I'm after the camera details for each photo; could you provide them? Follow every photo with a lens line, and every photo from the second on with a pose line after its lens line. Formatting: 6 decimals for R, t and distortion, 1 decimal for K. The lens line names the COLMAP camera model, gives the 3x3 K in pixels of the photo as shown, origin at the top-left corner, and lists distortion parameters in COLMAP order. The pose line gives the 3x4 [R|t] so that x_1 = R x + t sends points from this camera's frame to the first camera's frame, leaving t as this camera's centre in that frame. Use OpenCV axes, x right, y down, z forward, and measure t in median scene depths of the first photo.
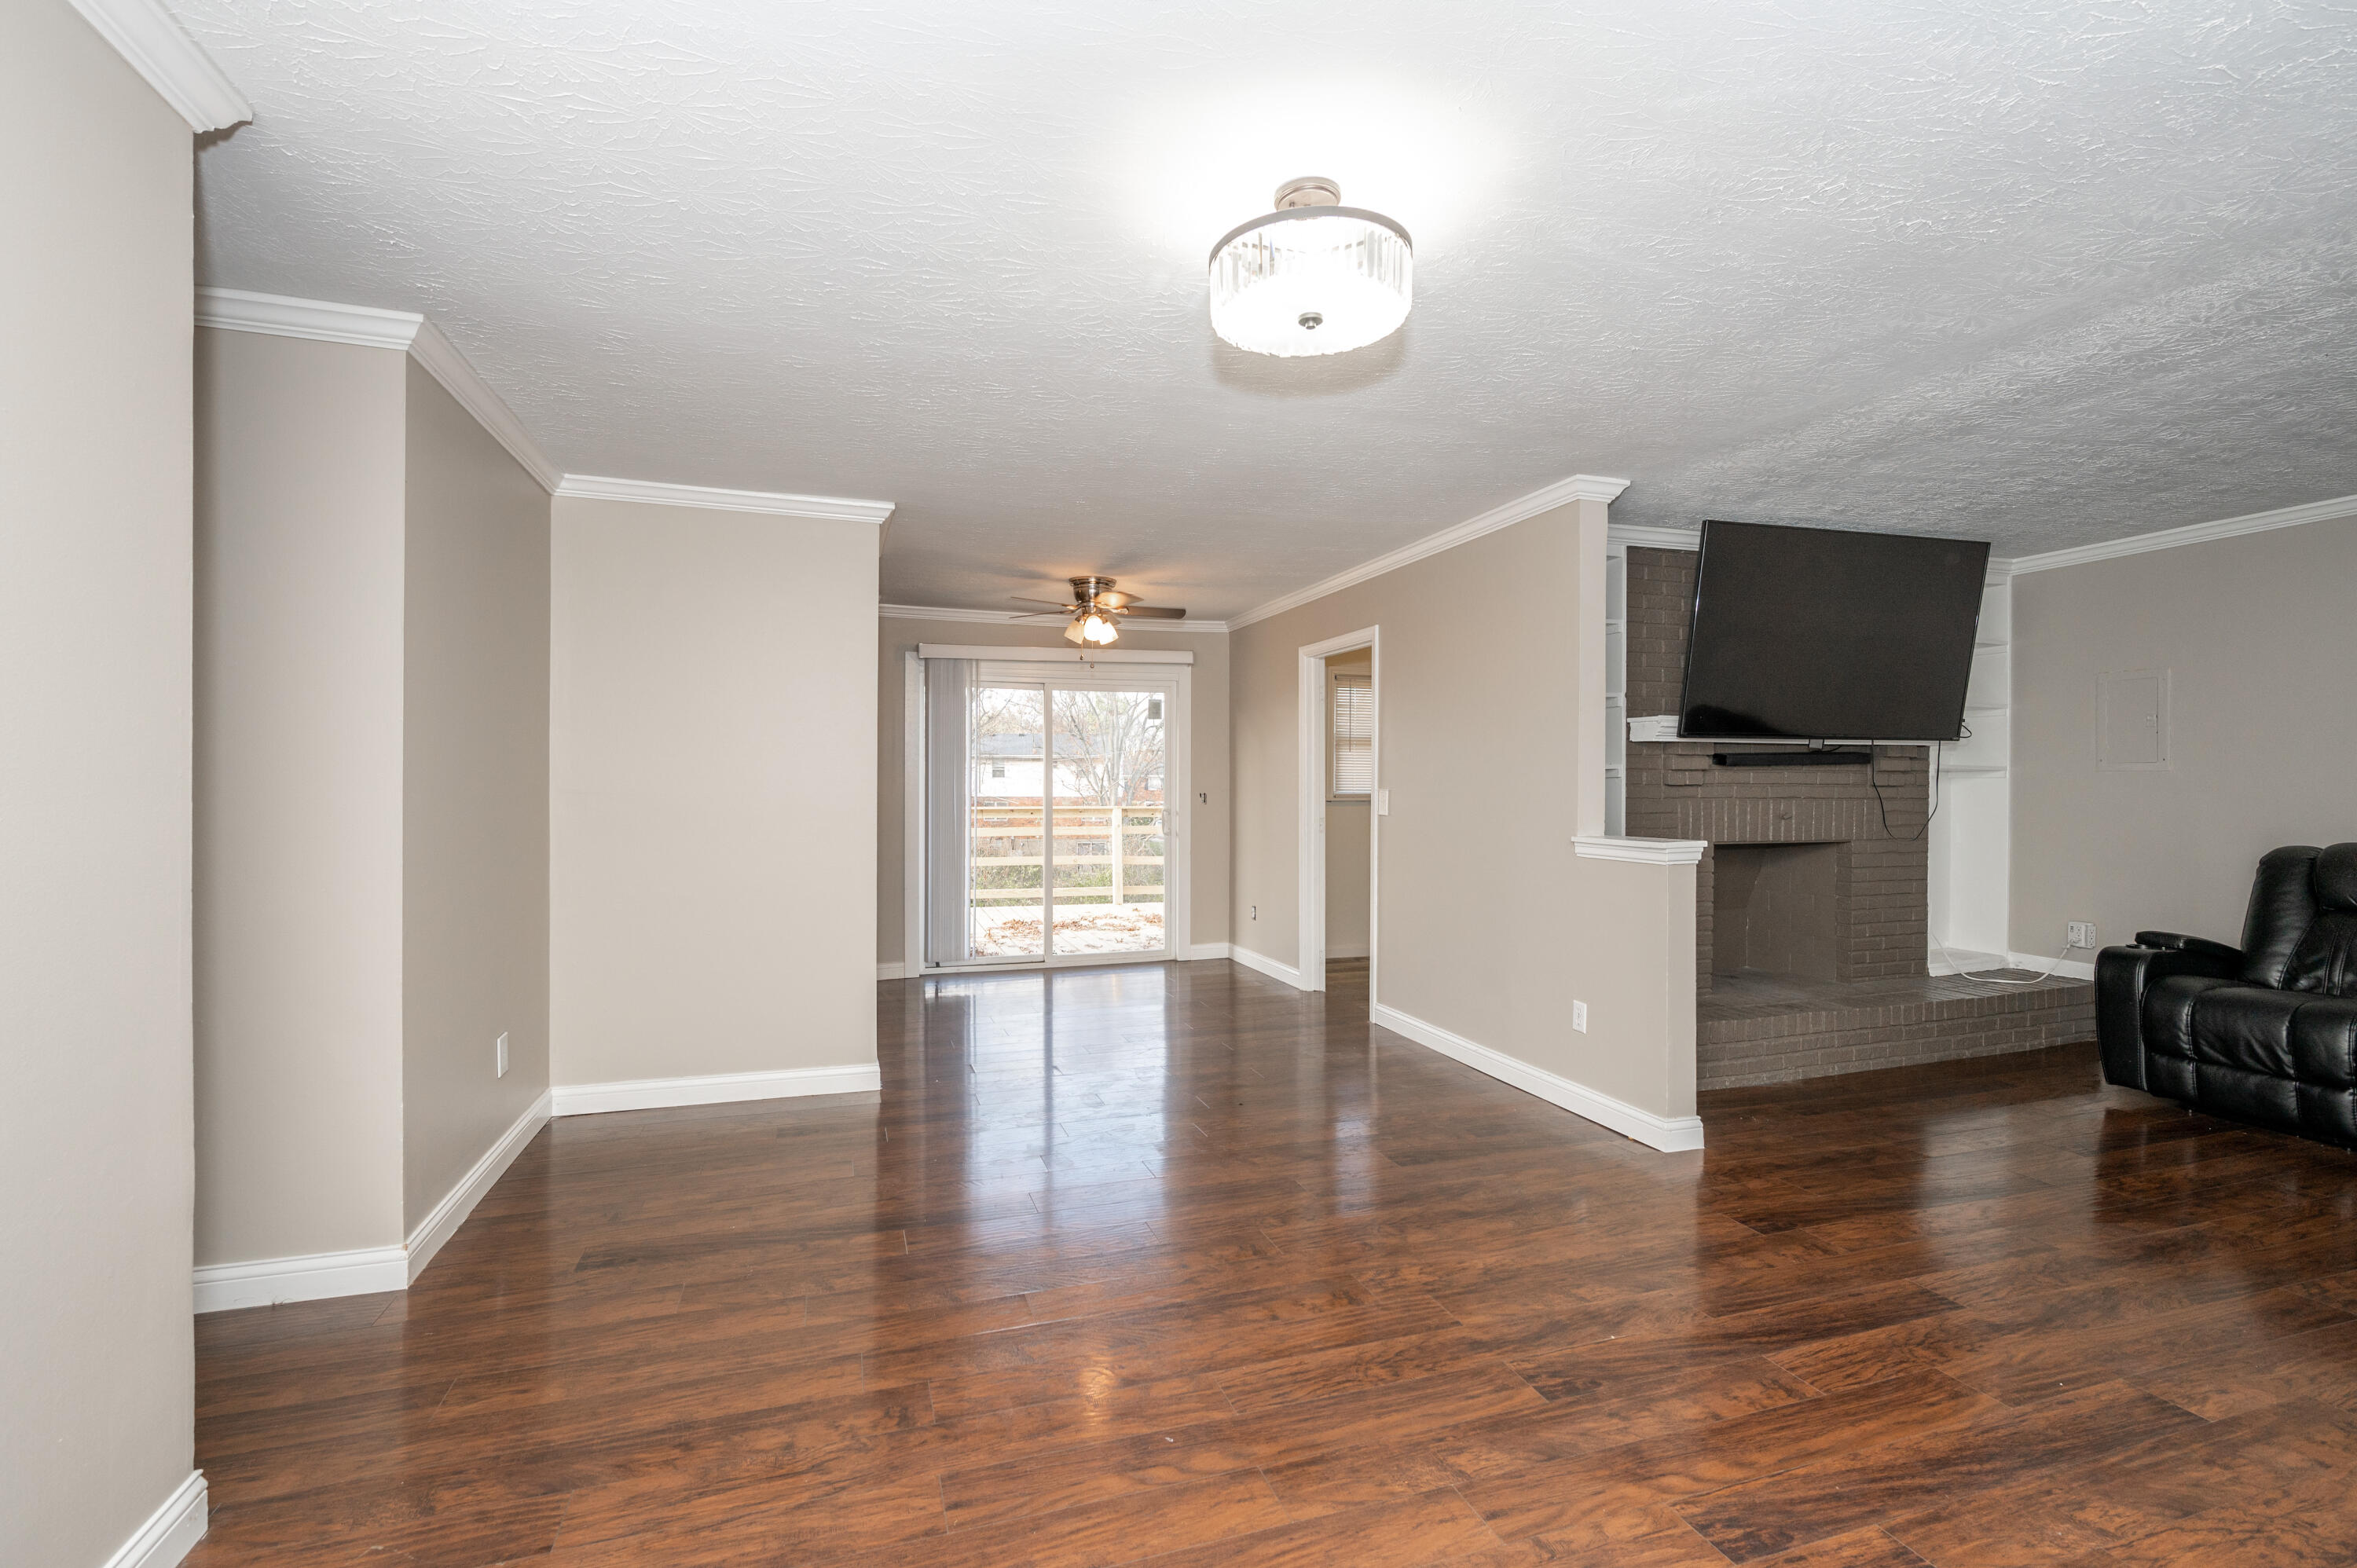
lens RADIAL K [[1052.6, 0, 1183.7], [0, 1052.6, 781.0], [0, 0, 1]] dist [0.001175, 0.001057]
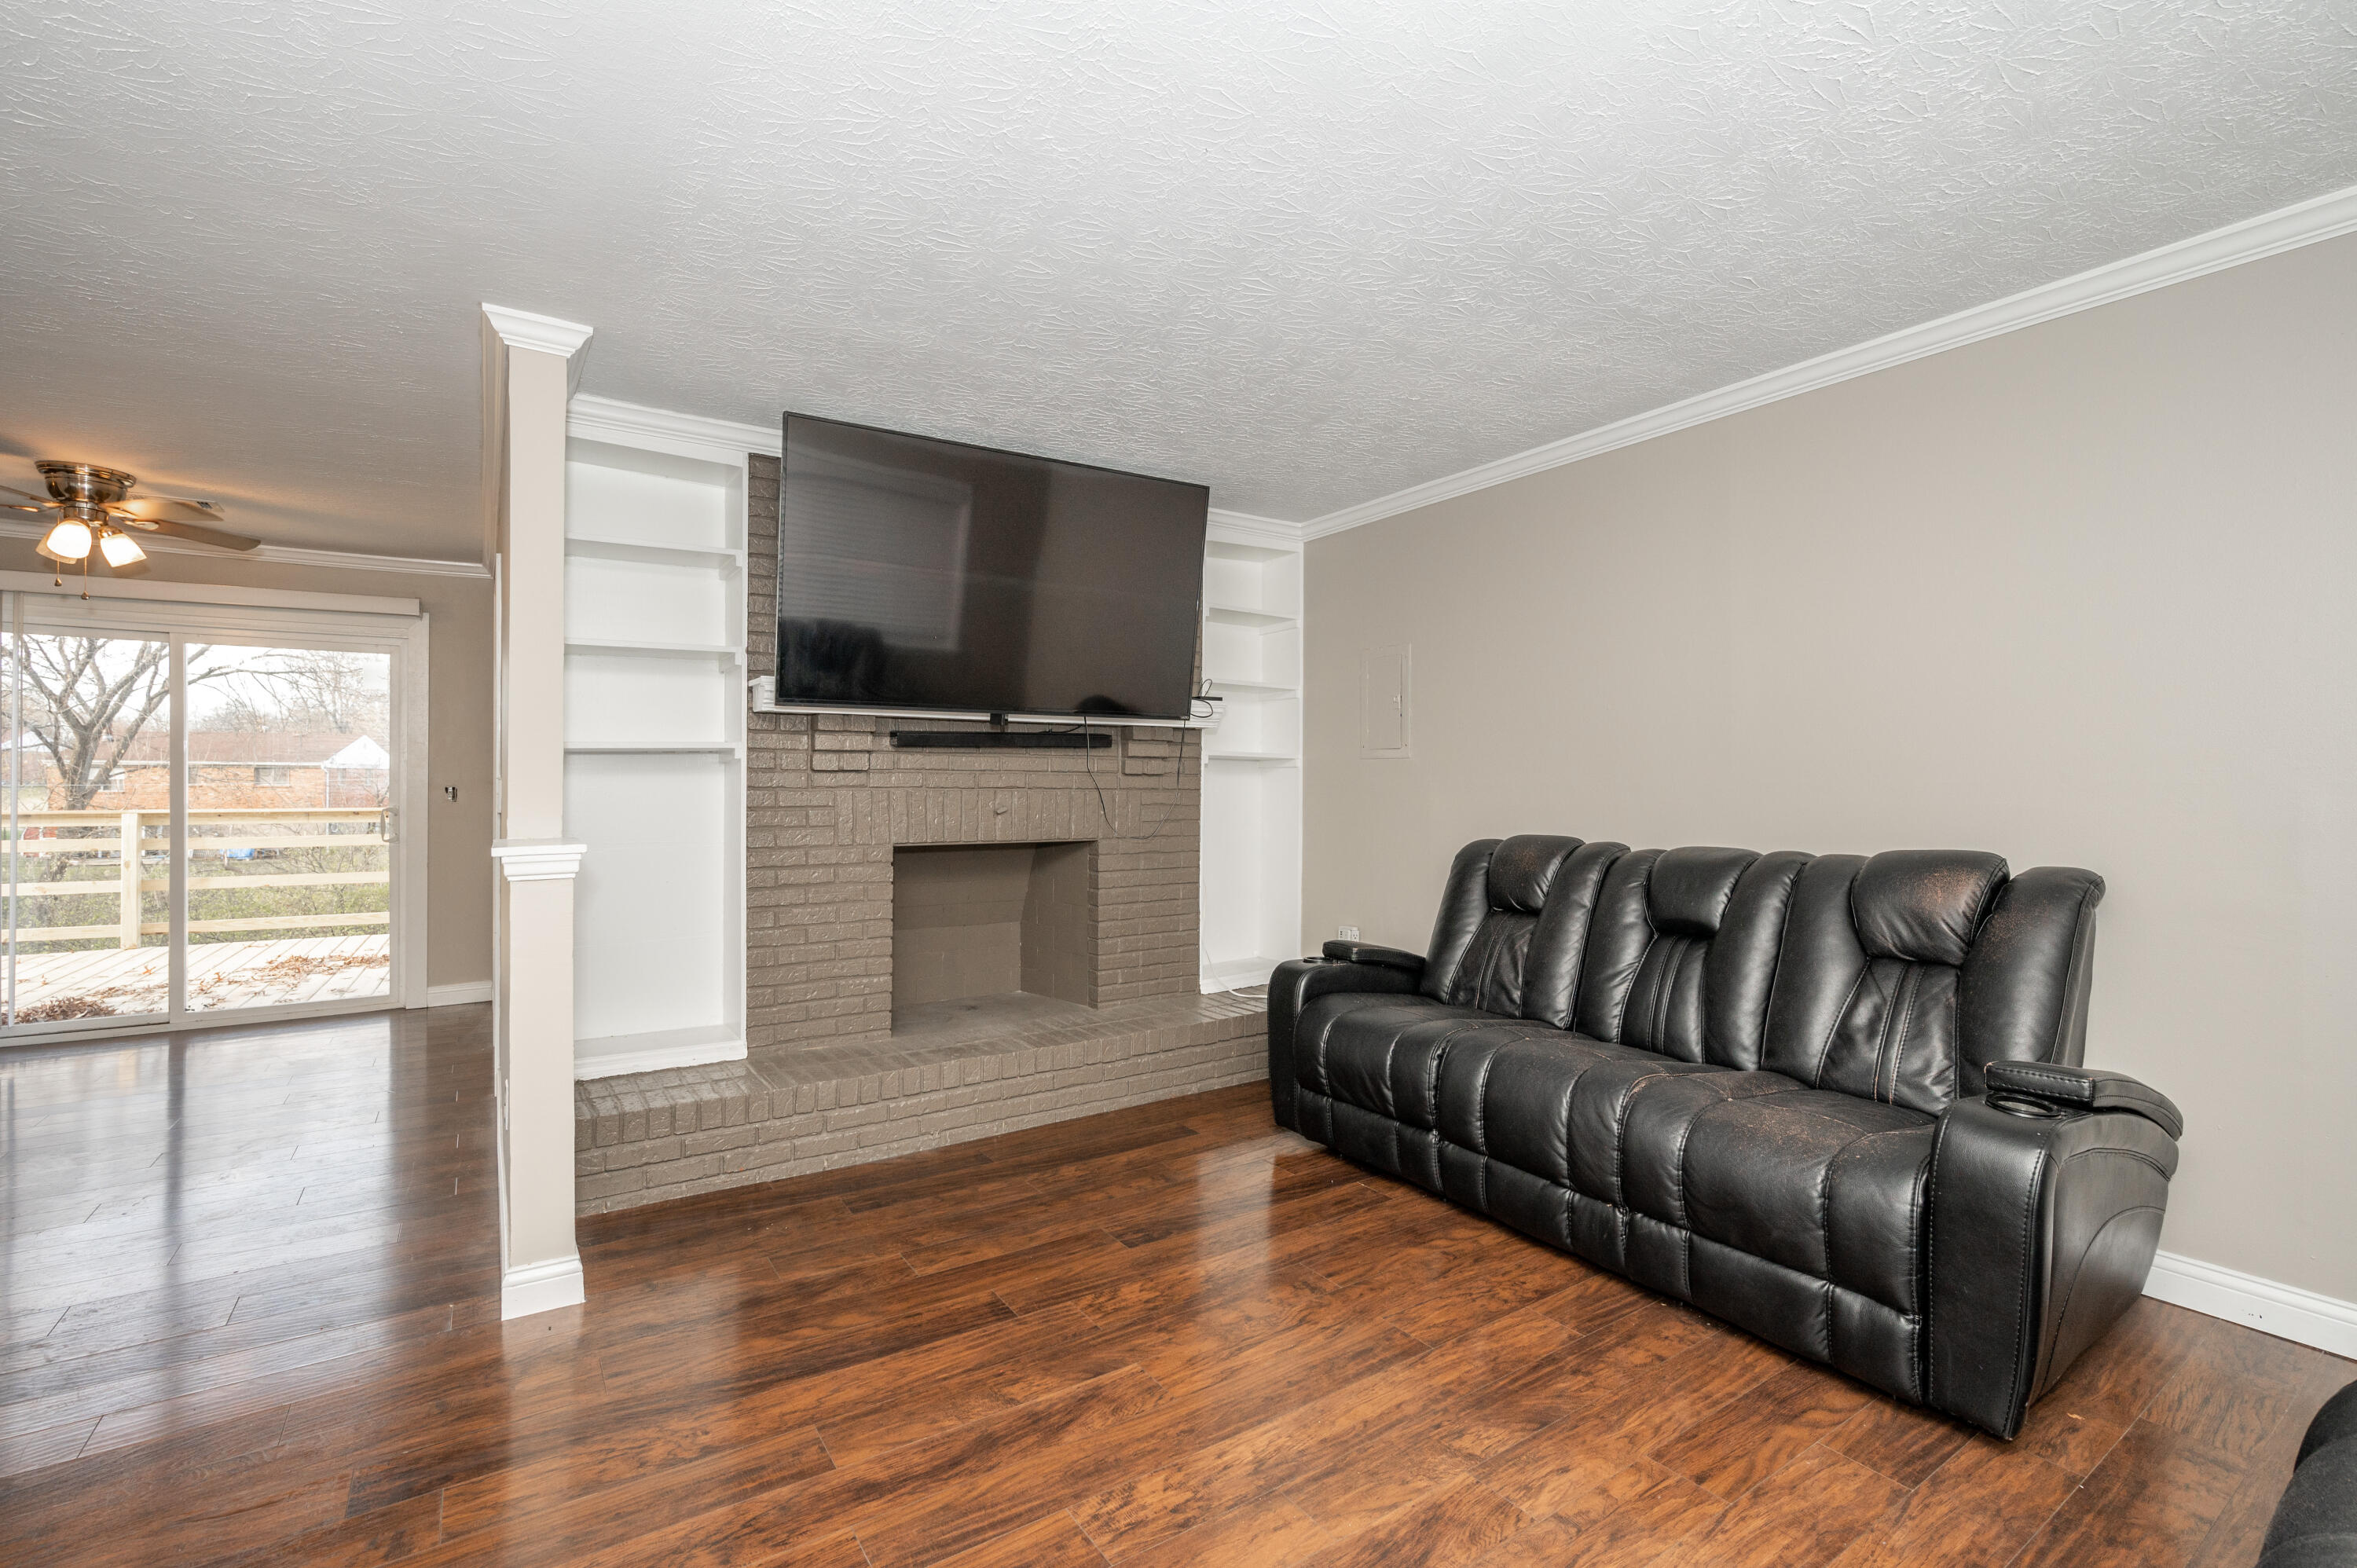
lens RADIAL K [[1052.6, 0, 1172.5], [0, 1052.6, 785.0], [0, 0, 1]] dist [0.001175, 0.001057]
pose [[0.963981, -0.000701, 0.265969, 0.467133], [0.000387, 0.999999, 0.001231, 0.012063], [-0.265970, -0.001083, 0.963981, 0.173312]]
